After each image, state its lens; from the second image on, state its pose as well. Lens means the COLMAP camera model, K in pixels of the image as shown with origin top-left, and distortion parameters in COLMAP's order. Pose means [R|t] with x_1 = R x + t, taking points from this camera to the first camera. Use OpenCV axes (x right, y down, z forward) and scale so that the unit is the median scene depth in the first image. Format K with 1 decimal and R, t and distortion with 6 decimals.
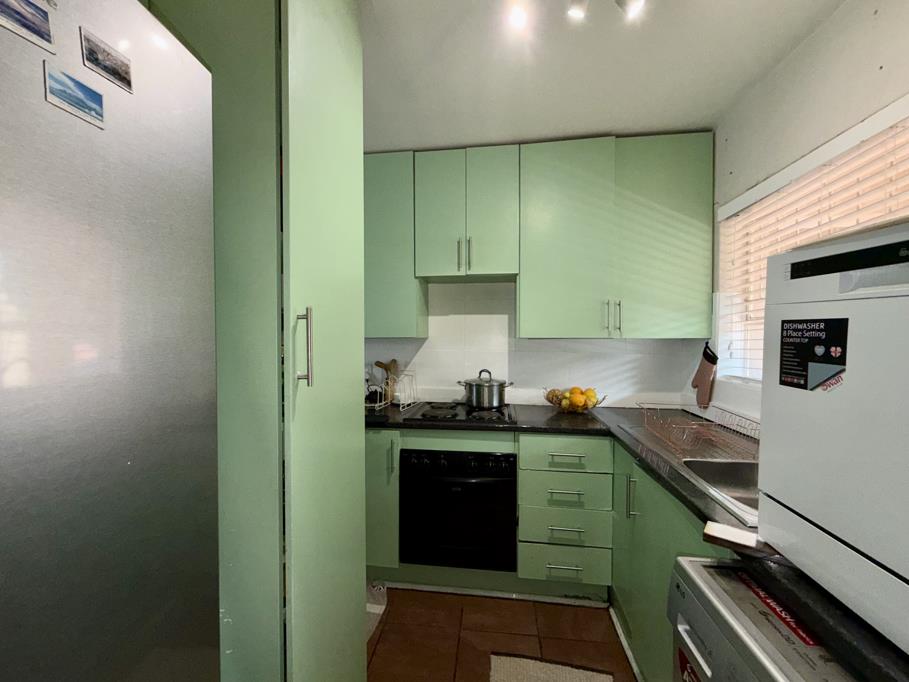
lens RADIAL K [[361.7, 0, 454.5], [0, 361.7, 341.0], [0, 0, 1]] dist [0.000539, 0.000064]
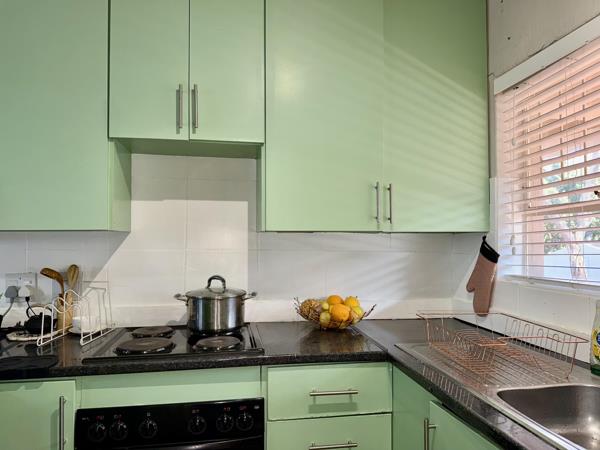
lens RADIAL K [[419.4, 0, 300.0], [0, 419.4, 225.0], [0, 0, 1]] dist [0.088585, -0.132417]
pose [[0.956958, 0.008225, 0.290111, 0.001238], [0.004514, 0.999056, -0.043214, 0.017015], [-0.290192, 0.042663, 0.956017, 0.174197]]
